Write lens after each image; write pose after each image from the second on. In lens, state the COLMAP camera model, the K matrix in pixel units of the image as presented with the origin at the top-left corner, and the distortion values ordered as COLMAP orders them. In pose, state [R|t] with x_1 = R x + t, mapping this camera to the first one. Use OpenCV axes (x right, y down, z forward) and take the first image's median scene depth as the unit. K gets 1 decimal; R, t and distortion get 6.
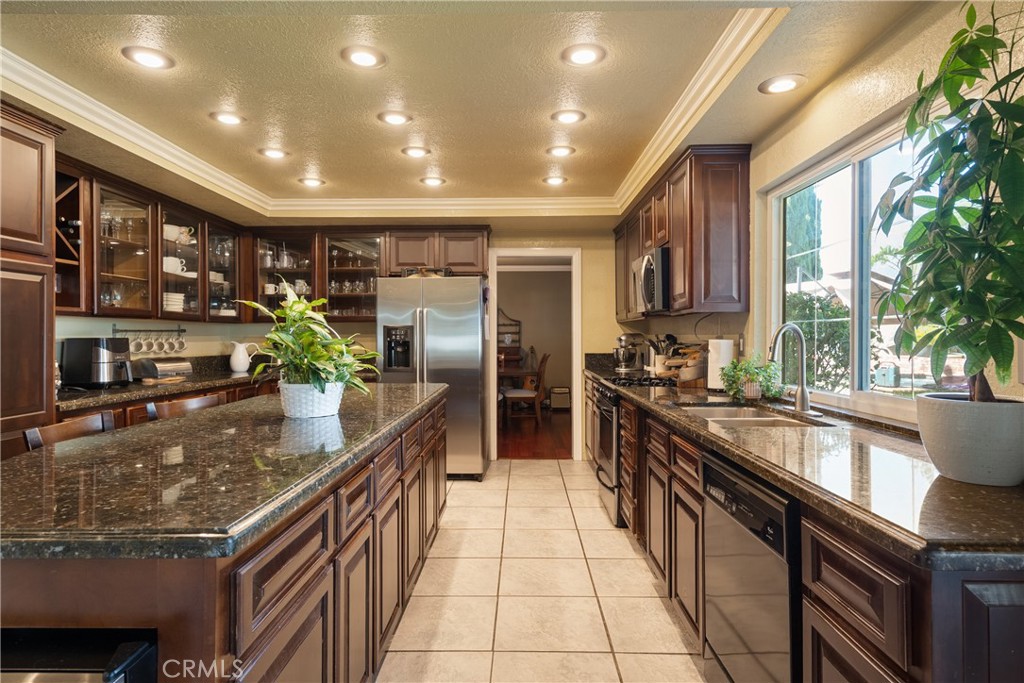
lens RADIAL K [[553.7, 0, 512.7], [0, 553.7, 333.9], [0, 0, 1]] dist [-0.023268, 0.015649]
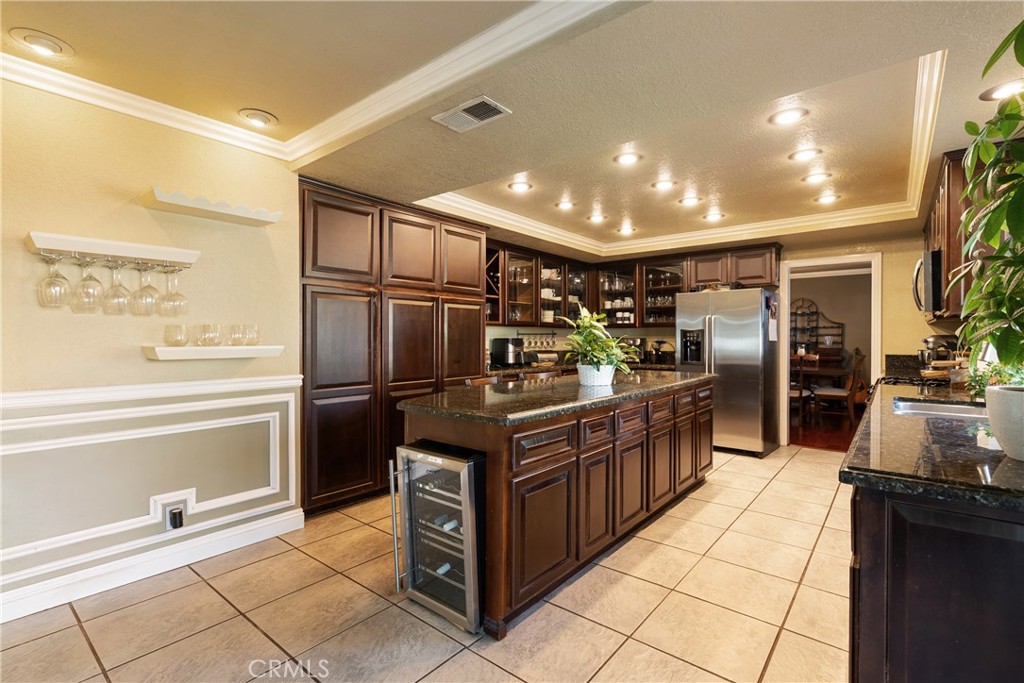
lens RADIAL K [[472.9, 0, 519.8], [0, 472.9, 340.8], [0, 0, 1]] dist [-0.001155, 0.000786]
pose [[0.779159, 0.005636, -0.626801, 0.207018], [0.000697, 0.999951, 0.009857, 0.000803], [0.626826, -0.008117, 0.779117, -0.148219]]
